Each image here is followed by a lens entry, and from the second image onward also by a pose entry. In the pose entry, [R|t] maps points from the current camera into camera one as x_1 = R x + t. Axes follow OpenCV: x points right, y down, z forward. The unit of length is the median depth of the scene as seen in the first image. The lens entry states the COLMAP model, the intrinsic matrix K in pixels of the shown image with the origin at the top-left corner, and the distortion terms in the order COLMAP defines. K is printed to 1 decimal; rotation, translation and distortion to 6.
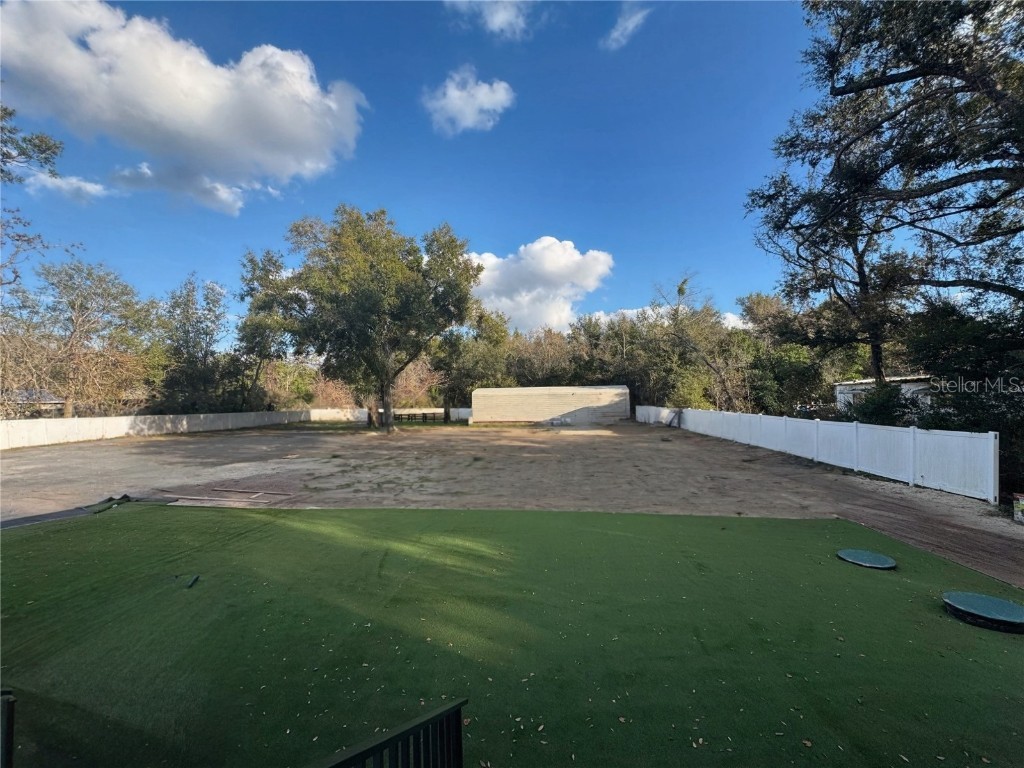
lens RADIAL K [[408.3, 0, 511.1], [0, 408.3, 382.3], [0, 0, 1]] dist [-0.000162, 0.000233]
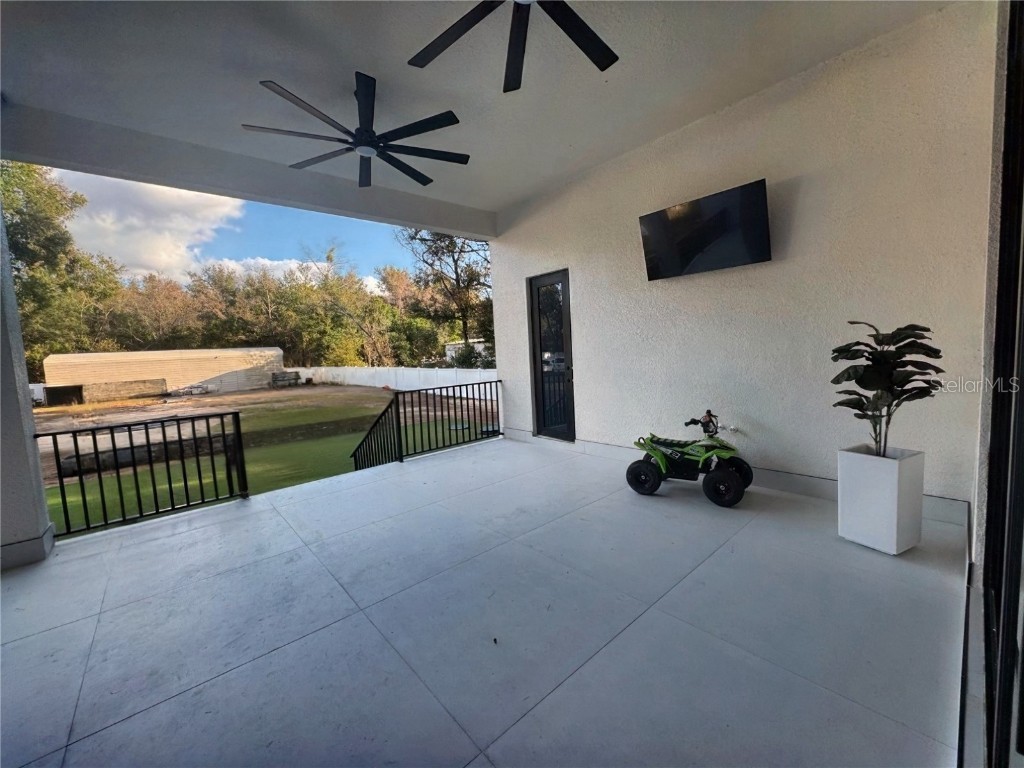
lens RADIAL K [[408.3, 0, 513.1], [0, 408.3, 386.5], [0, 0, 1]] dist [-0.000162, 0.000233]
pose [[0.671755, -0.088029, 0.735525, -0.101639], [0.007961, 0.993715, 0.111660, -0.004749], [-0.740731, -0.069153, 0.668233, -0.128838]]
